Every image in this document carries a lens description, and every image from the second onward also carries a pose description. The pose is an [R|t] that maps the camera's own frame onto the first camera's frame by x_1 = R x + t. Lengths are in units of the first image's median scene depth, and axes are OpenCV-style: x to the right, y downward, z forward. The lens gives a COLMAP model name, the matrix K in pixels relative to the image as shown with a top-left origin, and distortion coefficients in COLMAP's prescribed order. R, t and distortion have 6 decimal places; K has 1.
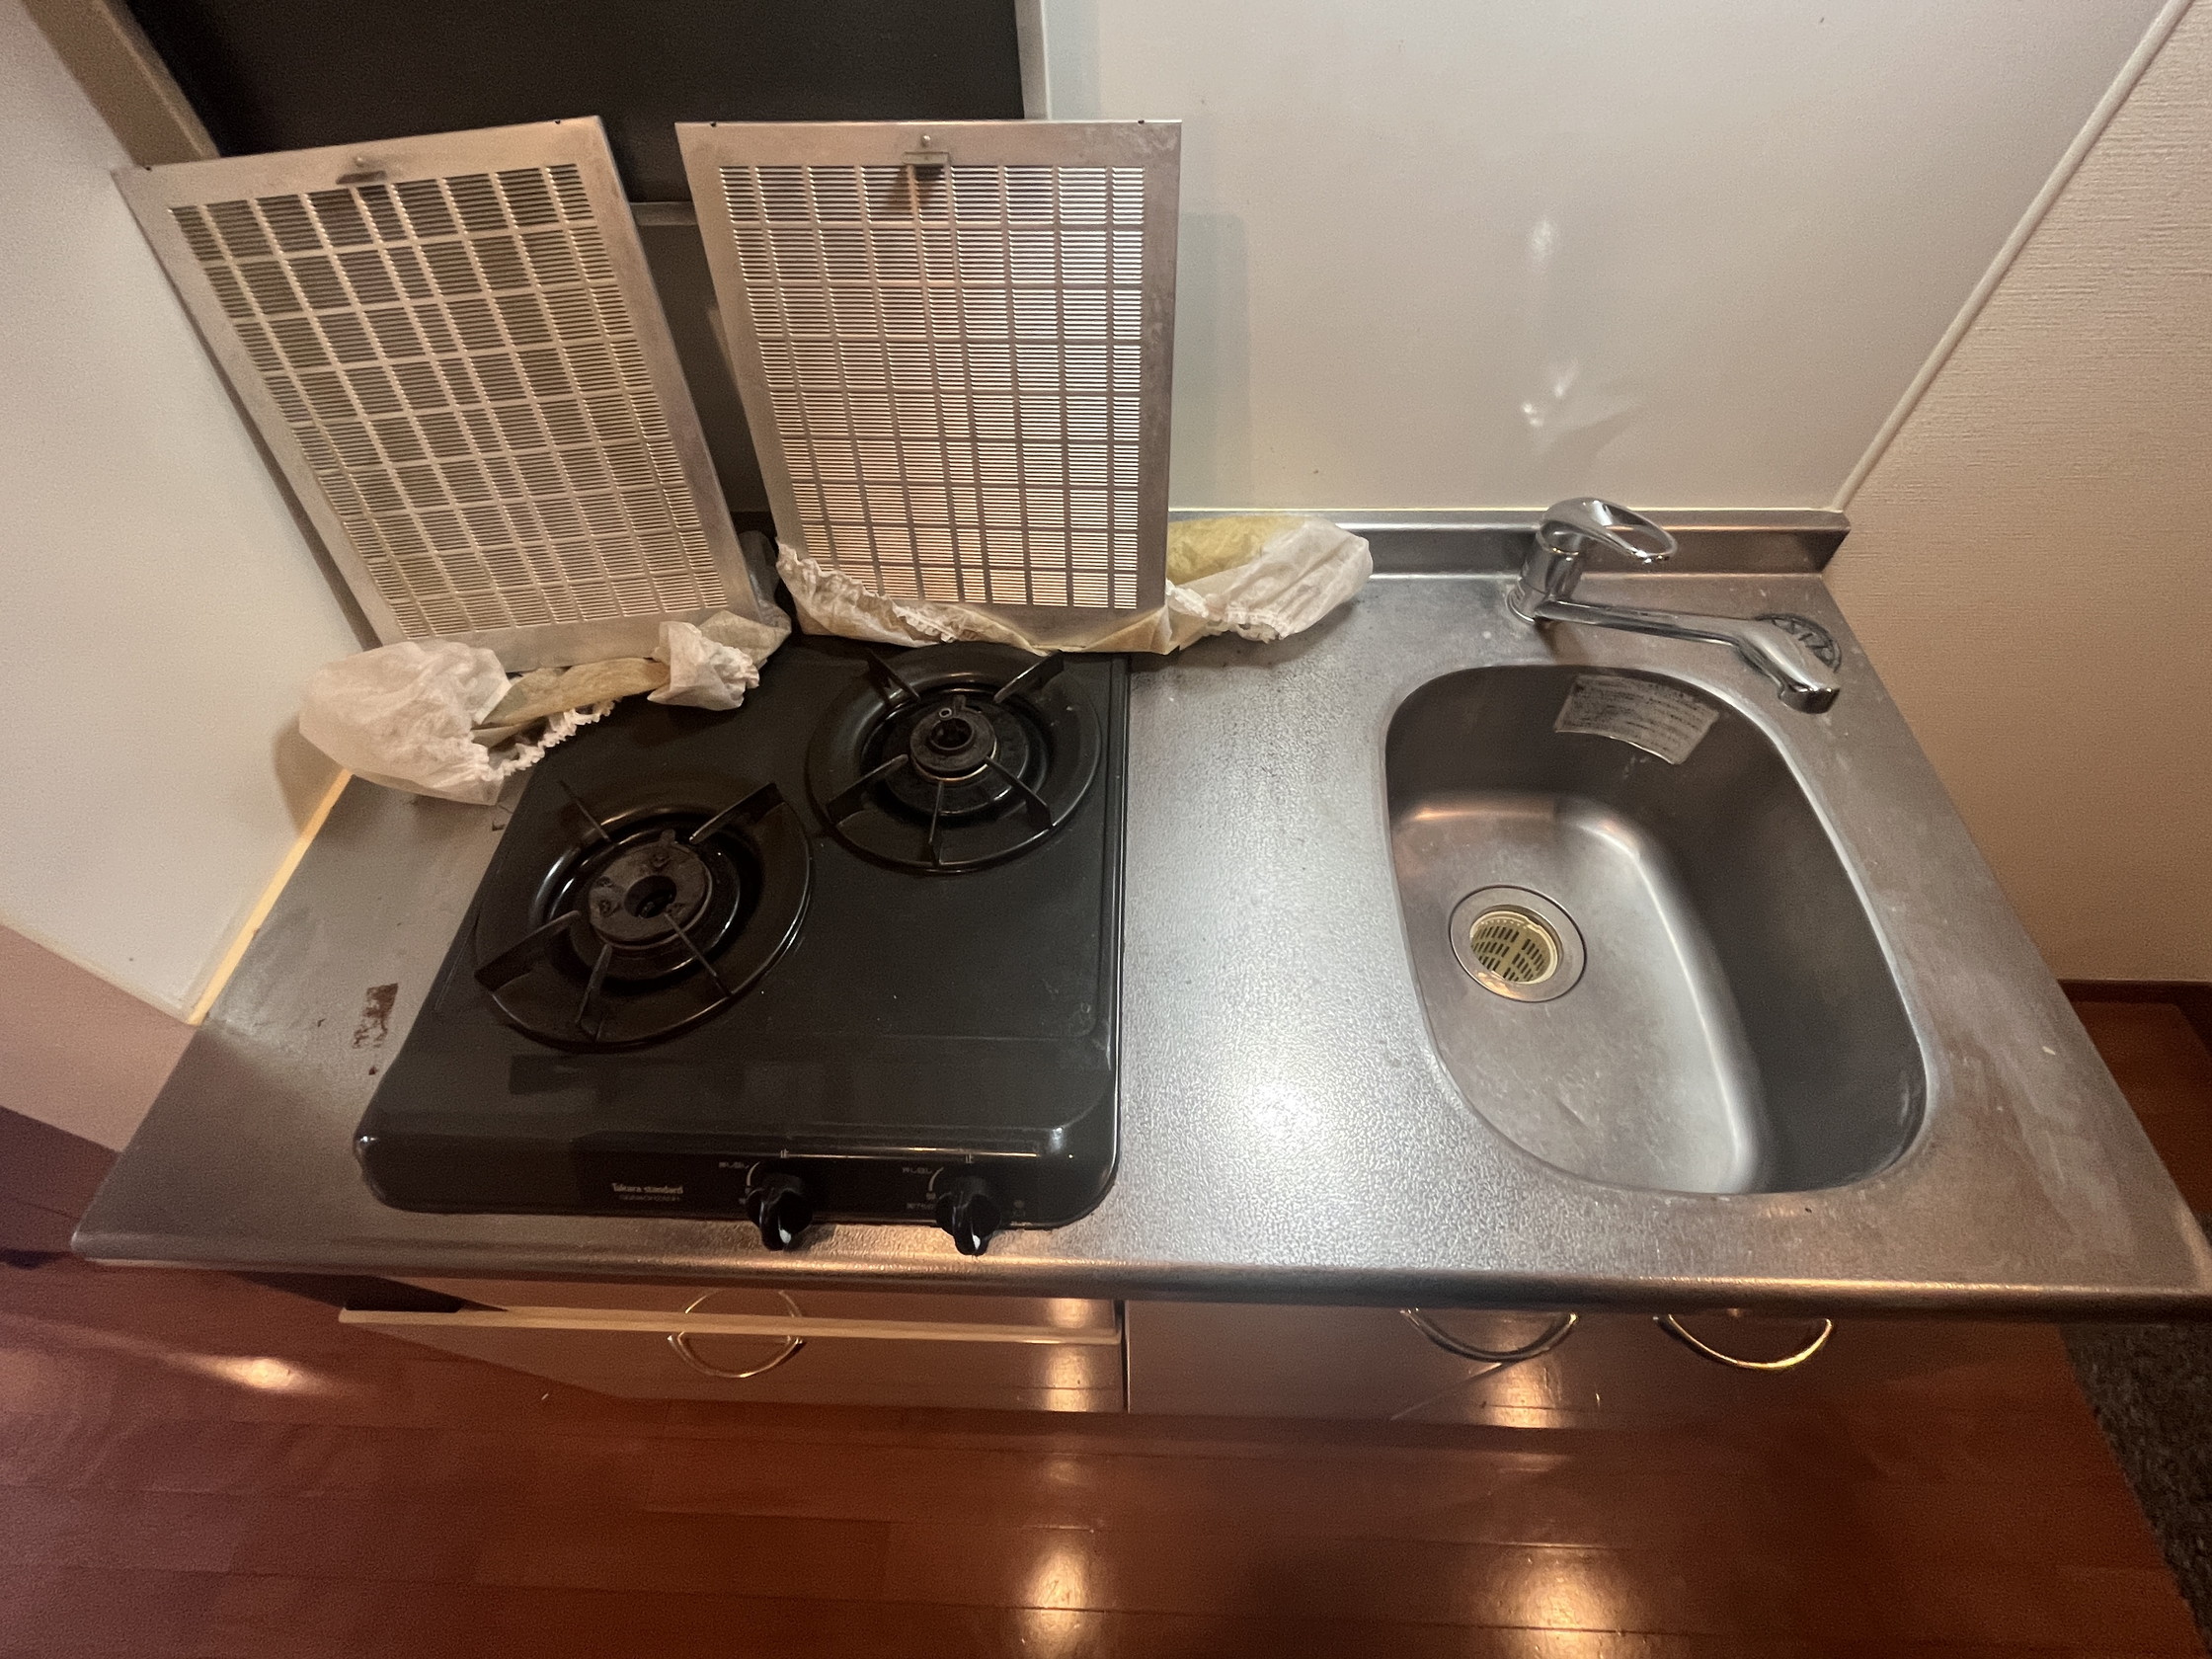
lens RADIAL K [[974.7, 0, 1106.6], [0, 974.7, 821.5], [0, 0, 1]] dist [-0.002472, -0.000308]
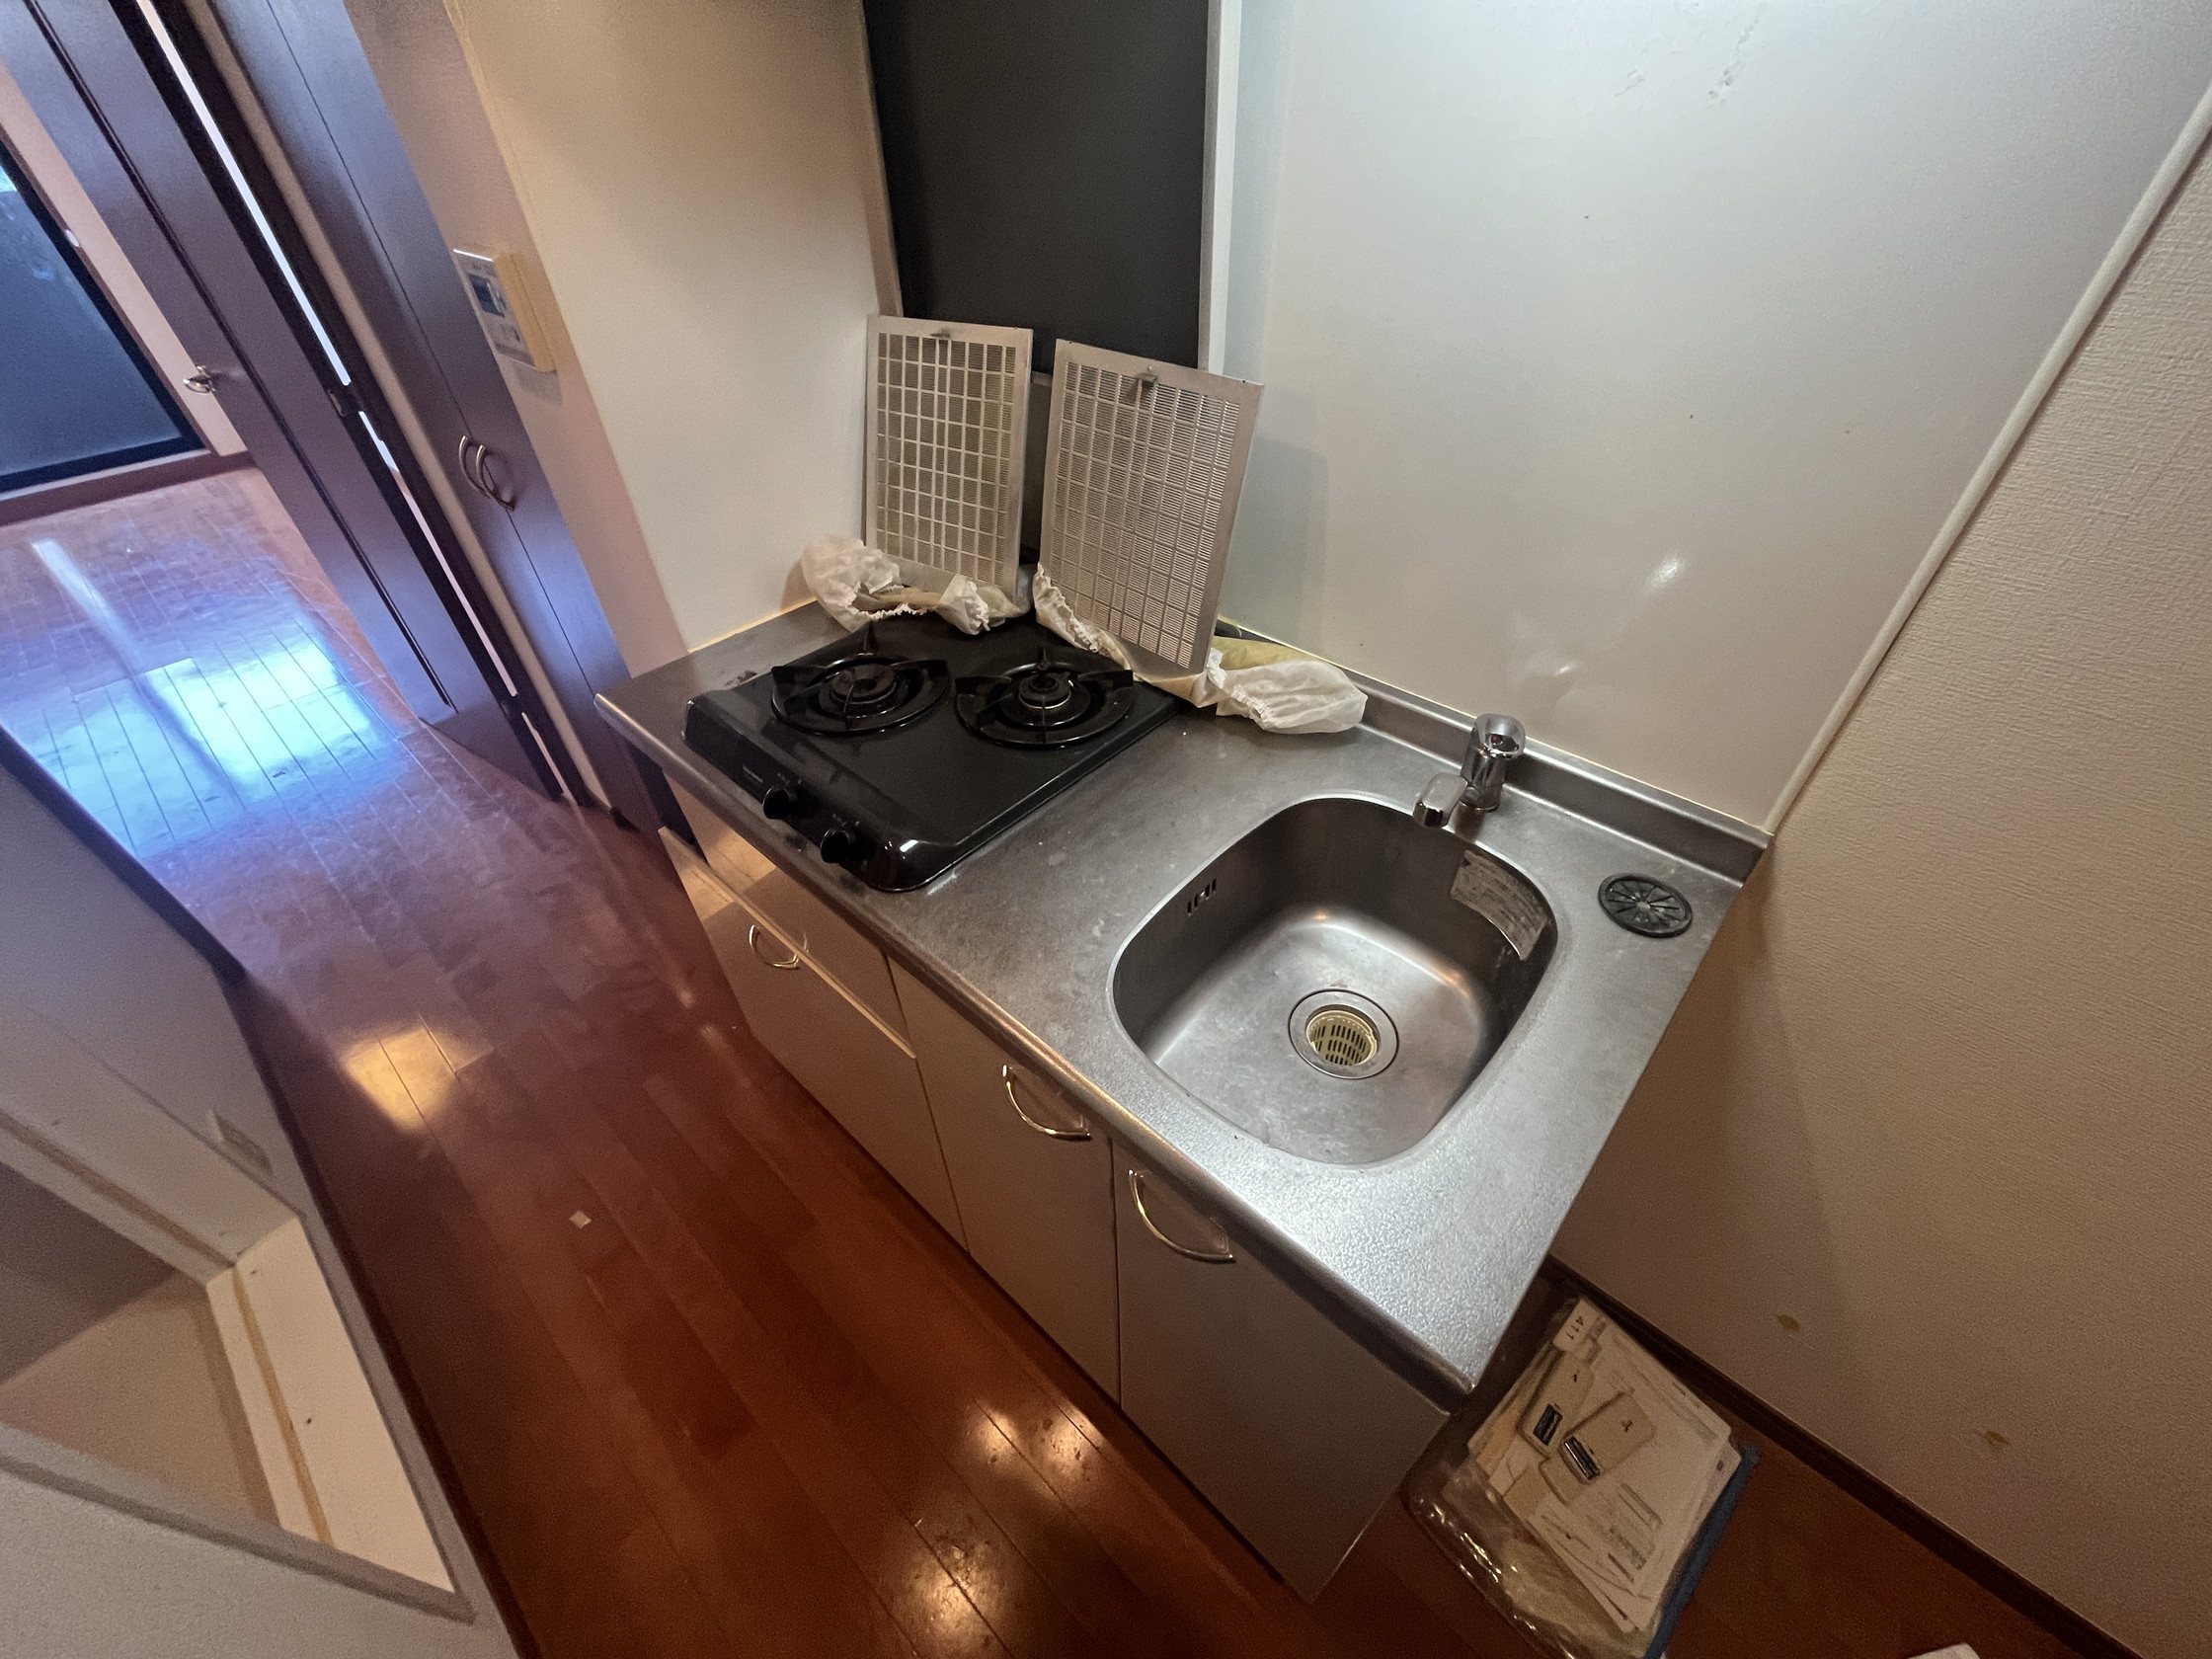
lens RADIAL K [[893.8, 0, 1118.8], [0, 893.8, 846.7], [0, 0, 1]] dist [-0.003461, -0.000006]
pose [[0.765989, 0.438657, -0.469938, 0.761951], [-0.521574, 0.851404, -0.055425, 0.162969], [0.375795, 0.287563, 0.880958, -0.211887]]
